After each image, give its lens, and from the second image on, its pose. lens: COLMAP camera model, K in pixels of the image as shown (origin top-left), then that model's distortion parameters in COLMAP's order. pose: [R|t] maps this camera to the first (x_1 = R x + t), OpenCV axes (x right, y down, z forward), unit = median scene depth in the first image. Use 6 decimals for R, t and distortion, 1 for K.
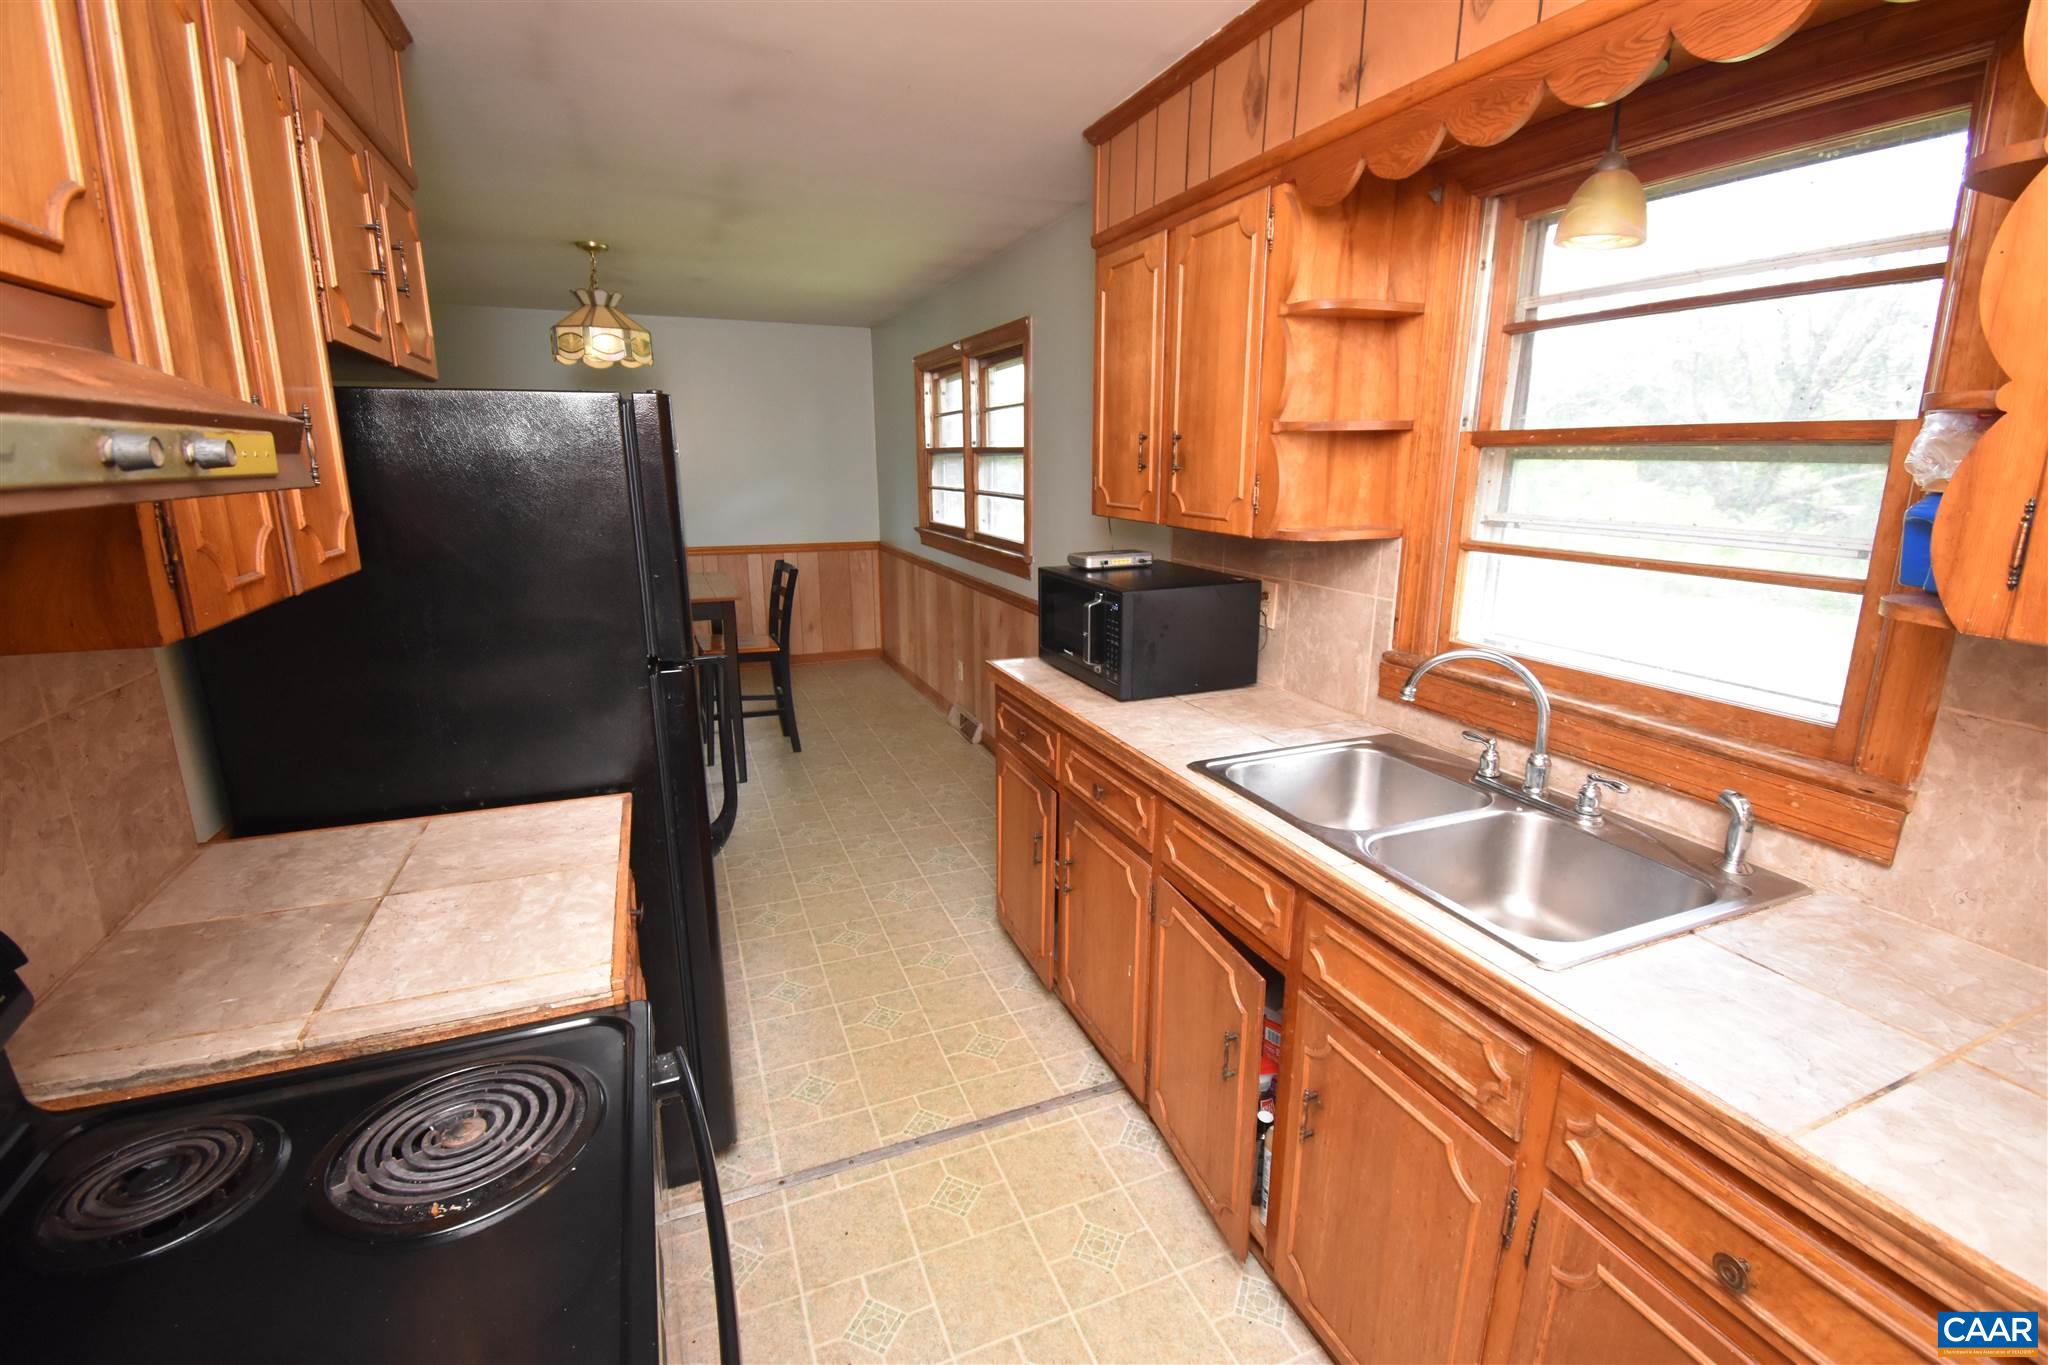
lens RADIAL K [[905.1, 0, 1019.1], [0, 905.1, 669.8], [0, 0, 1]] dist [0.002698, -0.006783]
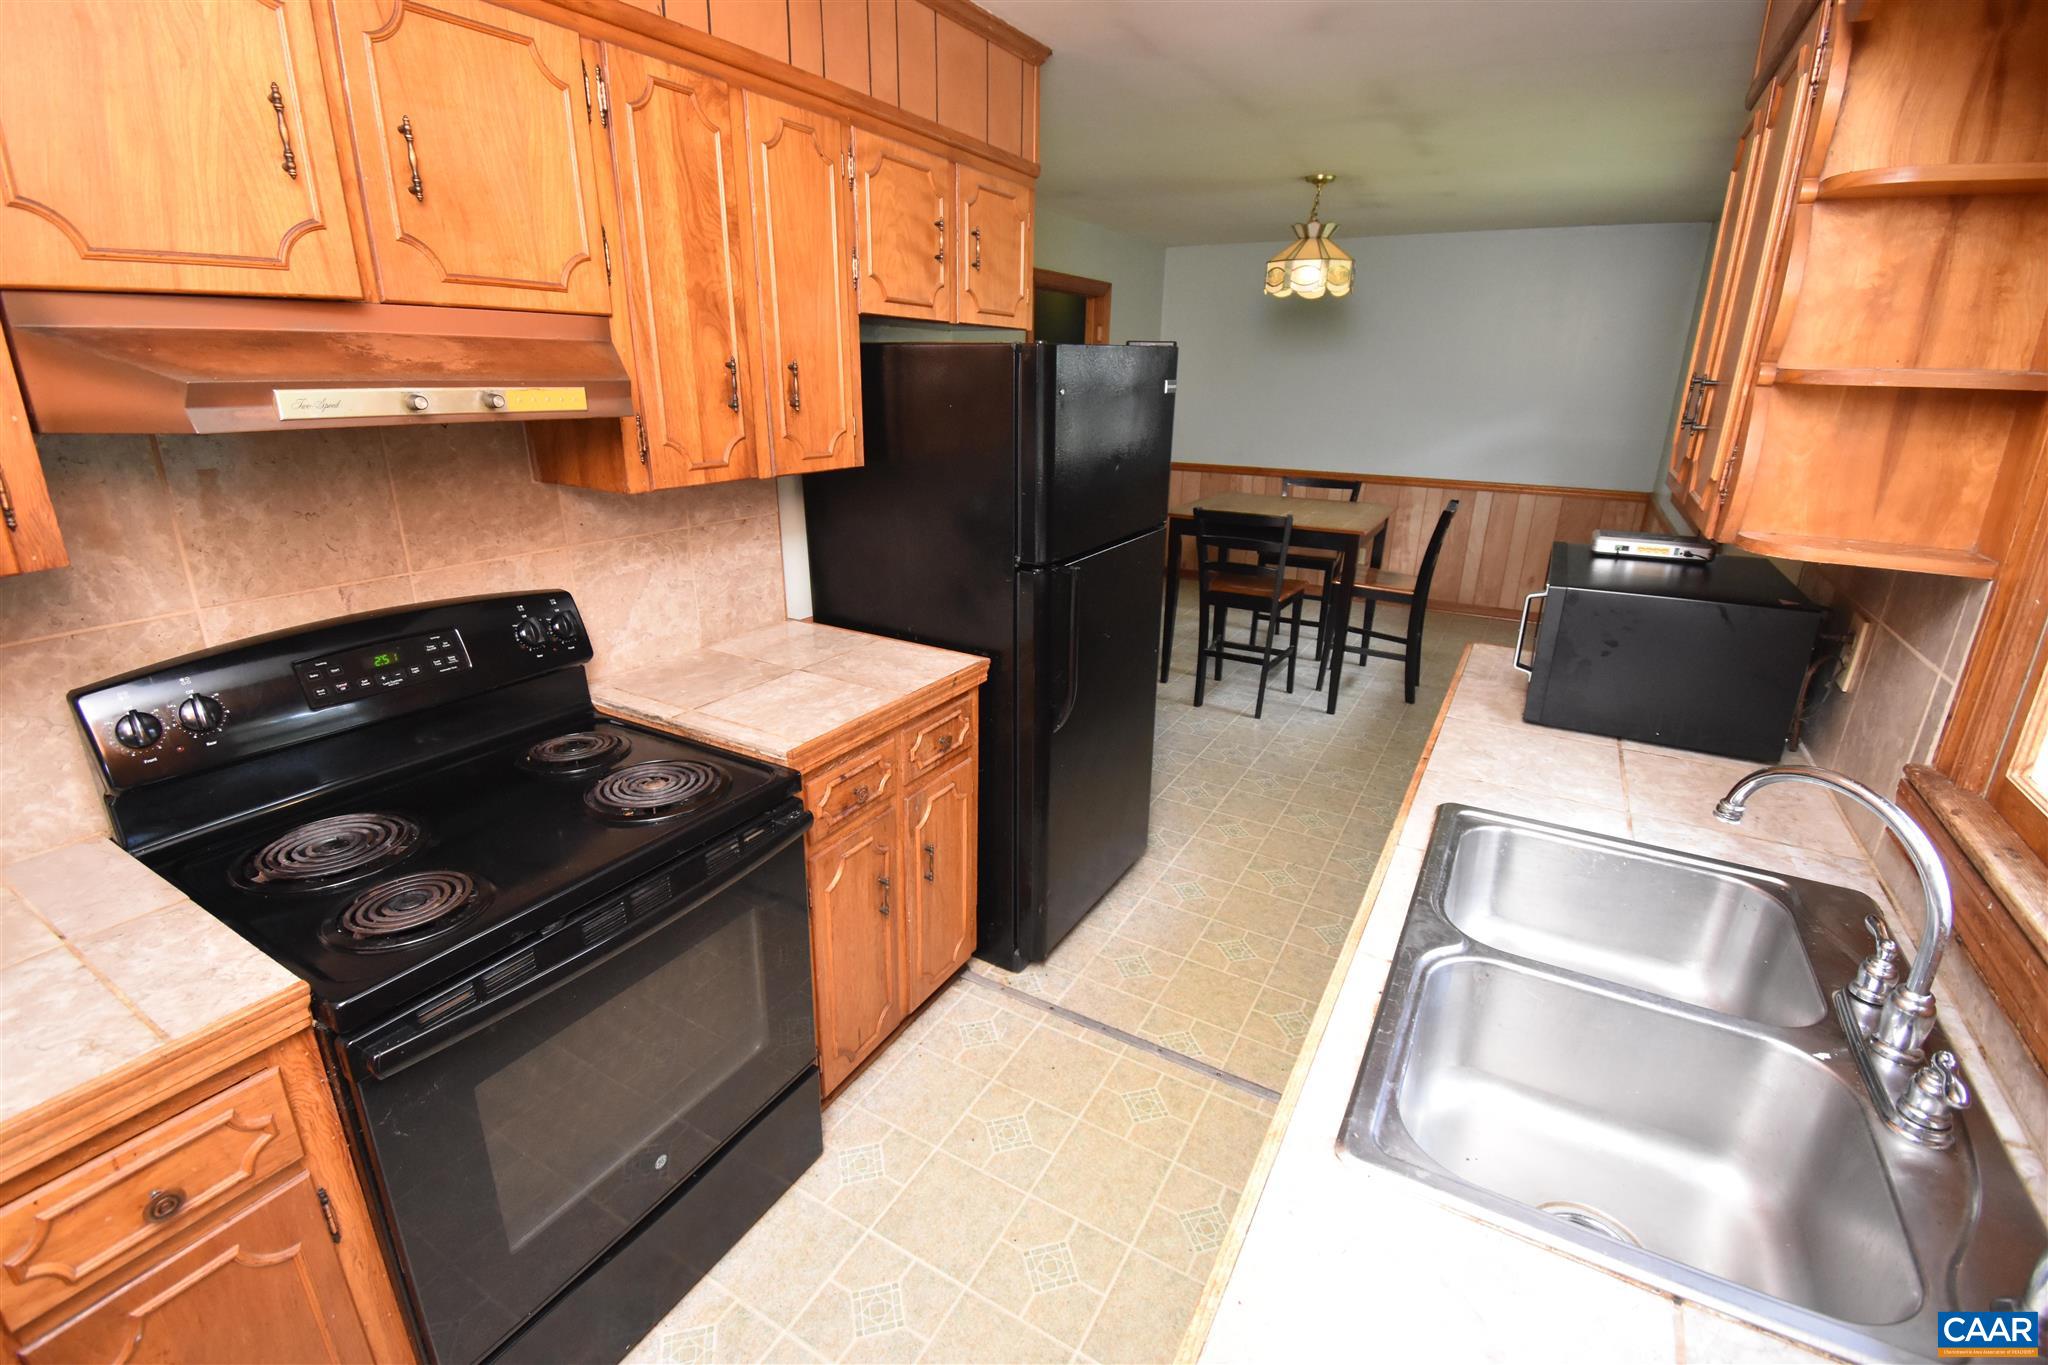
lens RADIAL K [[905.1, 0, 1022.9], [0, 905.1, 665.6], [0, 0, 1]] dist [0.002698, -0.006783]
pose [[0.614520, 0.255970, -0.746220, 0.484040], [-0.194514, 0.965857, 0.171127, -0.072366], [0.764545, 0.039990, 0.643328, 0.171782]]
